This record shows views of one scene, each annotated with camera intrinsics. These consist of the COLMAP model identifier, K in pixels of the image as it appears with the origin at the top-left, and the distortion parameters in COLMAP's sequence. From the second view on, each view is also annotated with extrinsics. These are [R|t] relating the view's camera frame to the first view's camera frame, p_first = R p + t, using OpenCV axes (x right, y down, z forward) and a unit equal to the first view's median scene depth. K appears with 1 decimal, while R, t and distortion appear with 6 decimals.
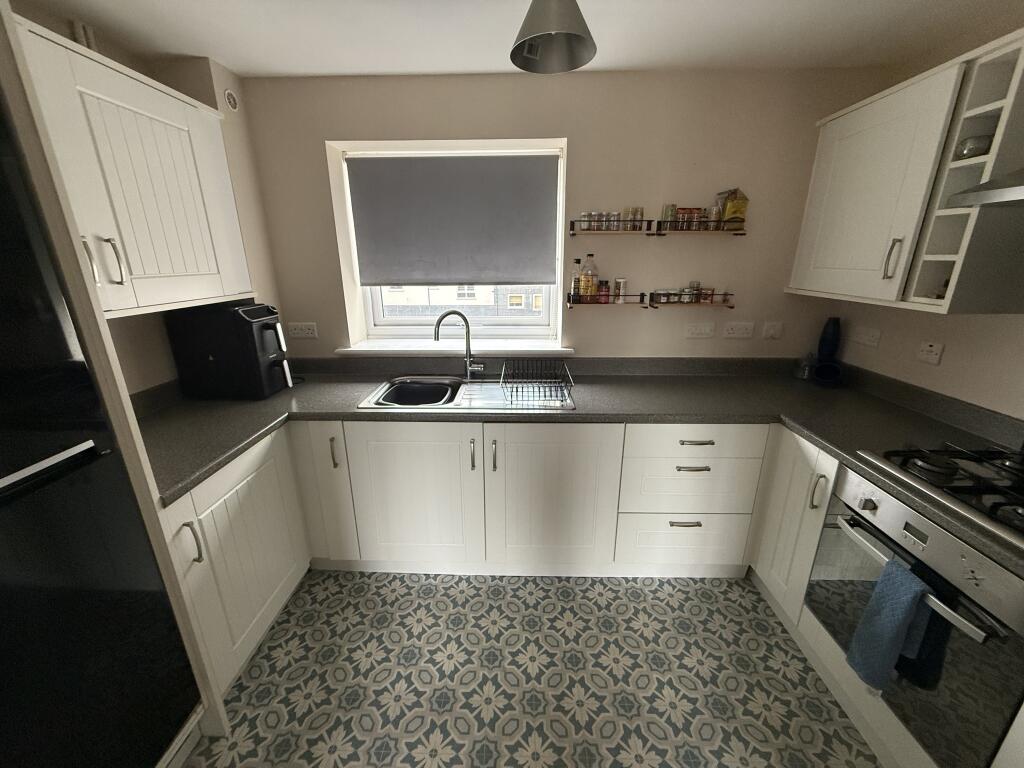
lens RADIAL K [[408.3, 0, 509.4], [0, 408.3, 385.2], [0, 0, 1]] dist [0.001229, 0.000111]
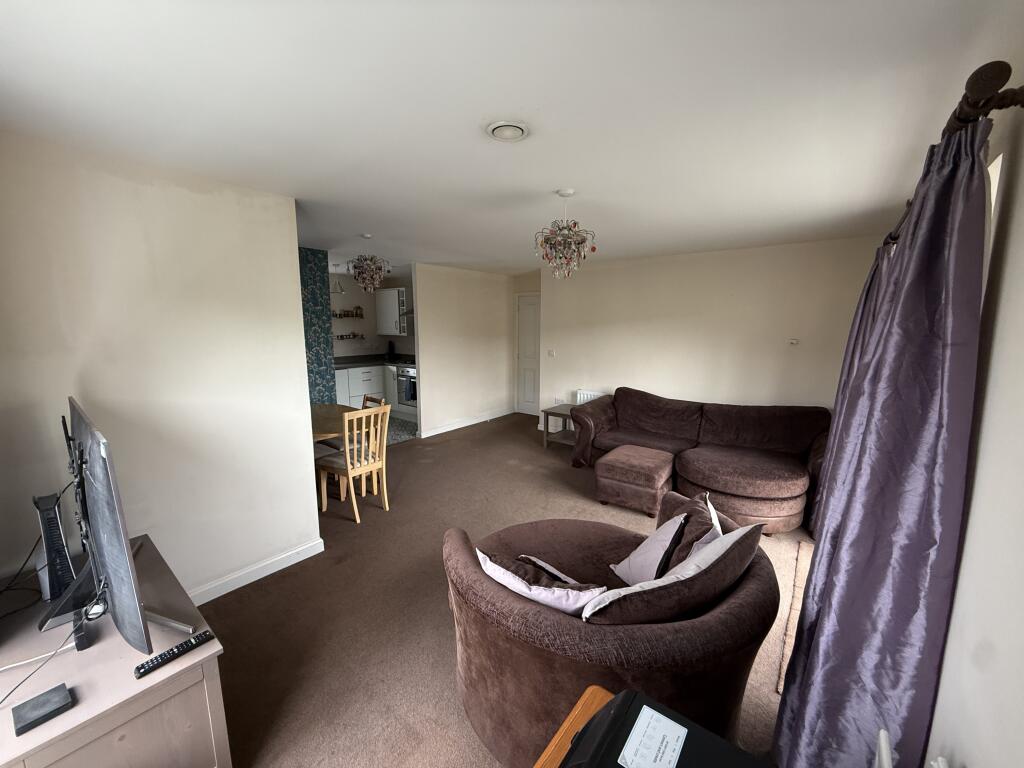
lens RADIAL K [[408.3, 0, 512.2], [0, 408.3, 386.1], [0, 0, 1]] dist [0.001229, 0.000111]
pose [[0.595260, -0.113931, 0.795415, -1.526366], [0.237946, 0.970493, -0.039062, 0.638877], [-0.767494, 0.212518, 0.604805, -1.986525]]
